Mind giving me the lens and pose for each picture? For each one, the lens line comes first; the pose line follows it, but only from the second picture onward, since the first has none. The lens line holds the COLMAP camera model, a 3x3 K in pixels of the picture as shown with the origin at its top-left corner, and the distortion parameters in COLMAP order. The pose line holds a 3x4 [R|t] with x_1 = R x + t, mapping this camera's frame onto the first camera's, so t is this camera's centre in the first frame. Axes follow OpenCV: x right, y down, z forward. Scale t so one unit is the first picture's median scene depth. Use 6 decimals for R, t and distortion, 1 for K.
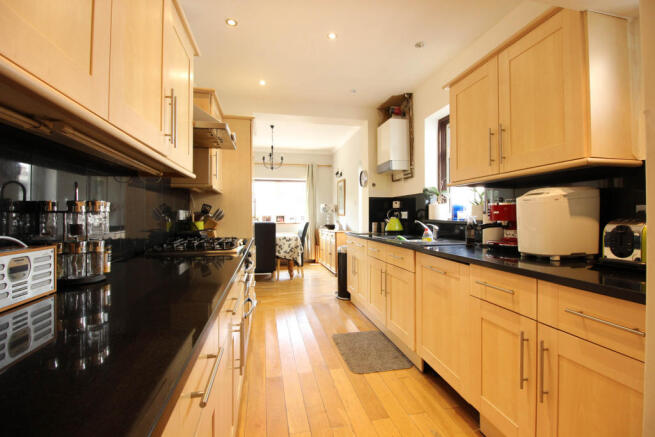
lens RADIAL K [[306.2, 0, 329.8], [0, 306.2, 215.0], [0, 0, 1]] dist [0.000112, -0.000059]
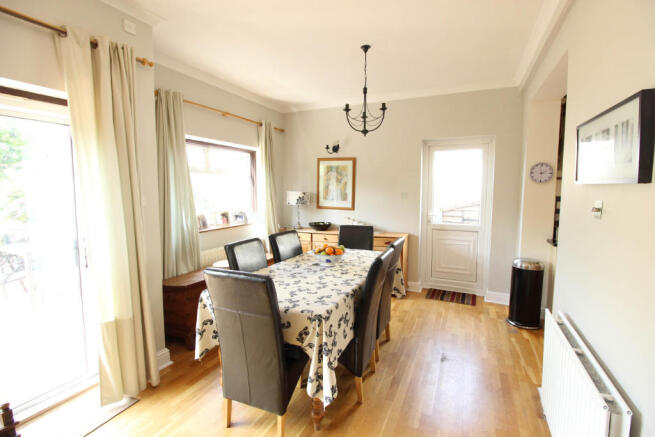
lens RADIAL K [[306.2, 0, 329.8], [0, 306.2, 215.0], [0, 0, 1]] dist [0.000112, -0.000059]
pose [[0.599975, -0.073246, 0.796659, -0.632050], [-0.004831, 0.995450, 0.095161, -0.061449], [-0.800004, -0.060943, 0.596892, 0.722723]]
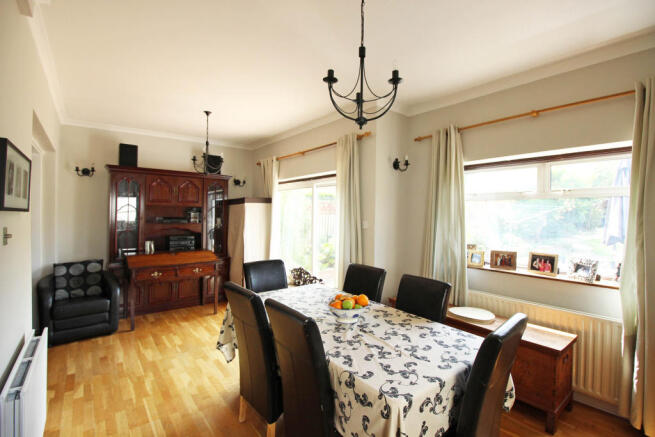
lens RADIAL K [[306.2, 0, 329.8], [0, 306.2, 215.0], [0, 0, 1]] dist [0.000112, -0.000059]
pose [[0.439235, 0.008365, -0.898333, 0.068978], [-0.001258, 0.999961, 0.008697, -0.064239], [0.898371, -0.002690, 0.439229, 0.832327]]
